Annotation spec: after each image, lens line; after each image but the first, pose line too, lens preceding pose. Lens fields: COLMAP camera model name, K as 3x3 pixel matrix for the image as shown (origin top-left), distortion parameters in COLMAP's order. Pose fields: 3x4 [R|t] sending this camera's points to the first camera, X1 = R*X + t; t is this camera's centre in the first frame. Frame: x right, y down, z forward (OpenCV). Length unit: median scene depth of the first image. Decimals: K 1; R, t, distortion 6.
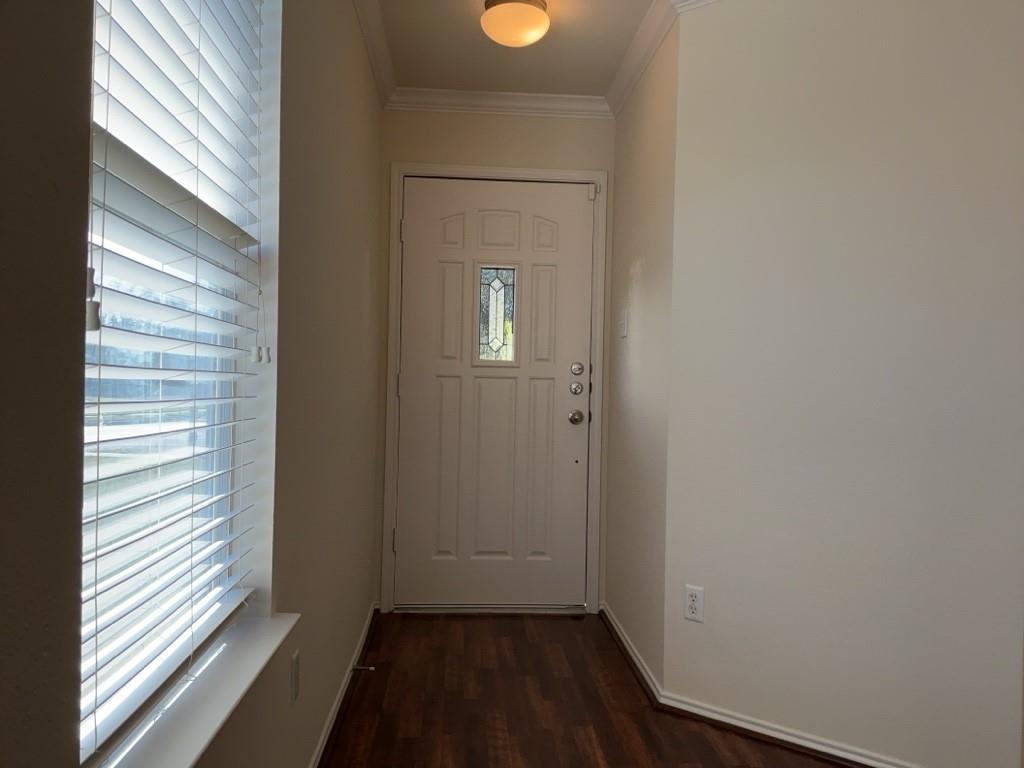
lens RADIAL K [[815.6, 0, 512.0], [0, 815.6, 384.0], [0, 0, 1]] dist [0.071321, -0.153156]
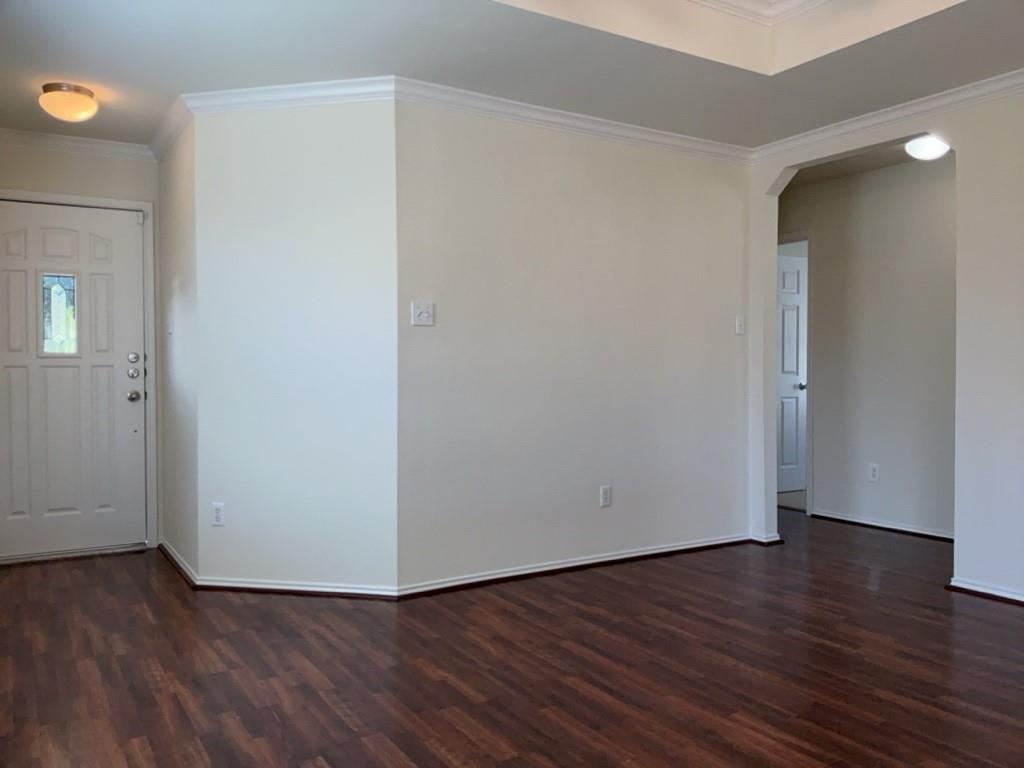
lens RADIAL K [[815.6, 0, 512.0], [0, 815.6, 384.0], [0, 0, 1]] dist [0.071321, -0.153156]
pose [[0.883810, -0.034238, 0.466591, 0.002898], [0.022976, 0.999292, 0.029806, -0.002514], [-0.467281, -0.015623, 0.883971, -0.400064]]
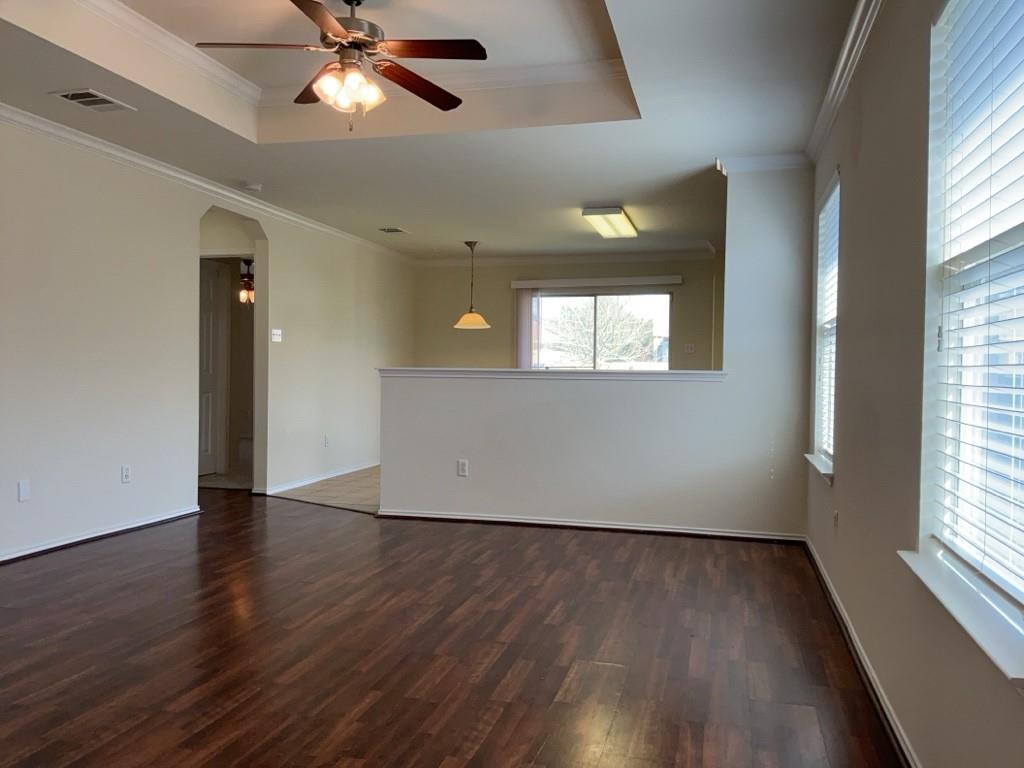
lens RADIAL K [[815.6, 0, 512.0], [0, 815.6, 384.0], [0, 0, 1]] dist [0.071321, -0.153156]
pose [[-0.948809, -0.039950, 0.313315, -0.022088], [-0.033551, 0.999104, 0.025792, 0.000533], [-0.314065, 0.013960, -0.949299, 0.836028]]
